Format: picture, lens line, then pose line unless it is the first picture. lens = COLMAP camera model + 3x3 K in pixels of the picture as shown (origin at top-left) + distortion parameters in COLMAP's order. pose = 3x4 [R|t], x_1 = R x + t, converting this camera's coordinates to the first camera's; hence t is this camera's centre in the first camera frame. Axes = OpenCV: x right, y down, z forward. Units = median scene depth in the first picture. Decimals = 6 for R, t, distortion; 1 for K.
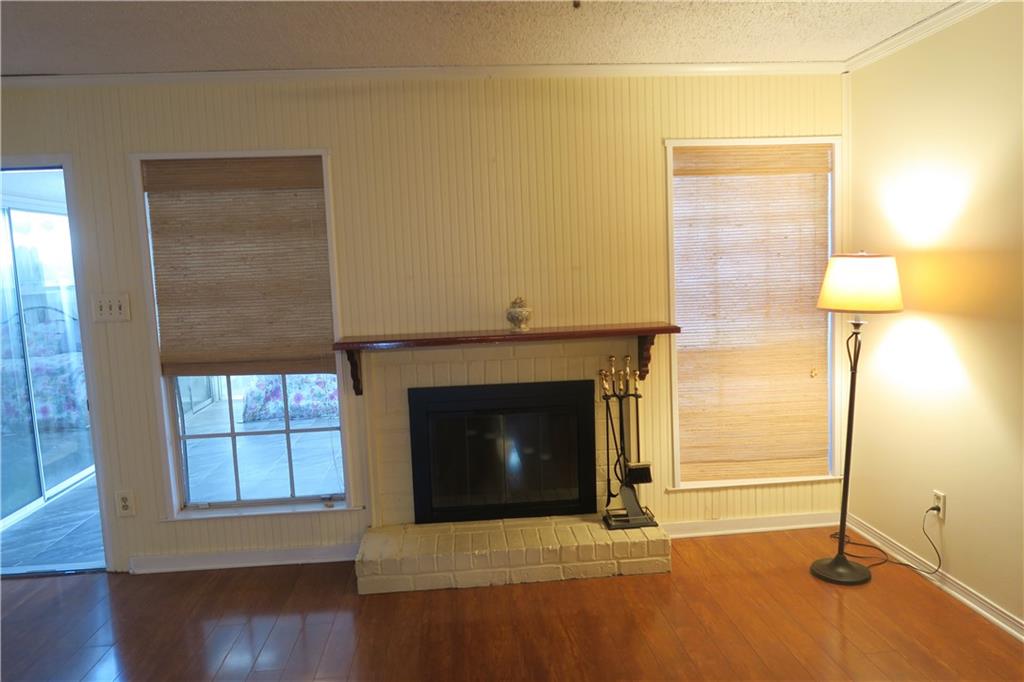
lens RADIAL K [[709.3, 0, 510.2], [0, 709.3, 339.4], [0, 0, 1]] dist [-0.027621, 0.011500]
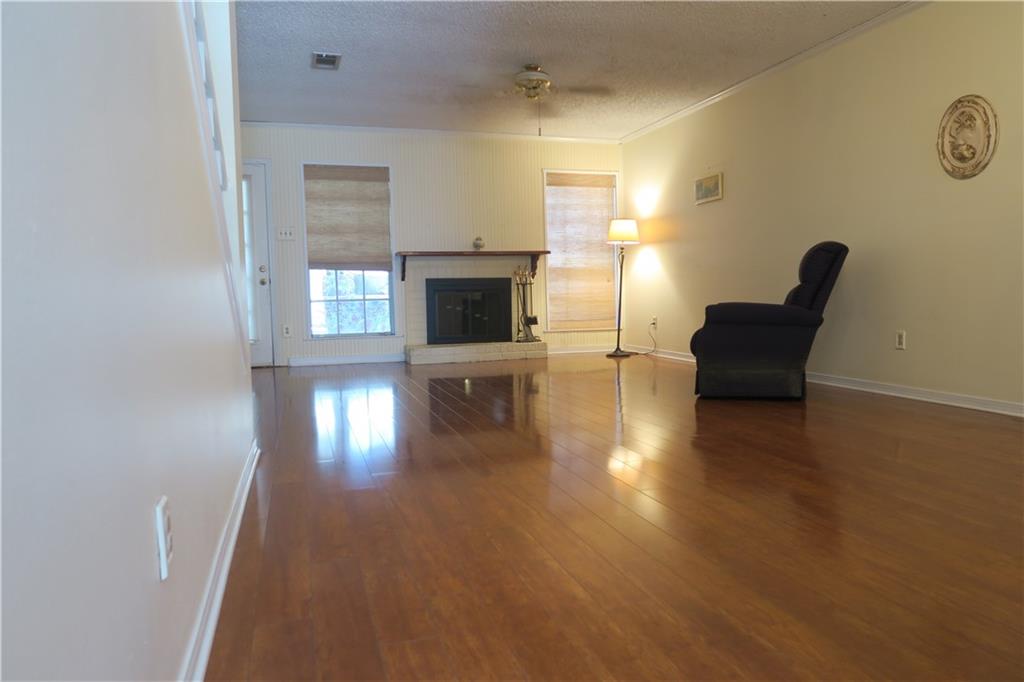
lens RADIAL K [[709.3, 0, 513.0], [0, 709.3, 338.9], [0, 0, 1]] dist [-0.027621, 0.011500]
pose [[0.975963, 0.005435, 0.217870, -0.351151], [0.003467, 0.999175, -0.040455, 0.337189], [-0.217910, 0.040238, 0.975139, -1.114786]]
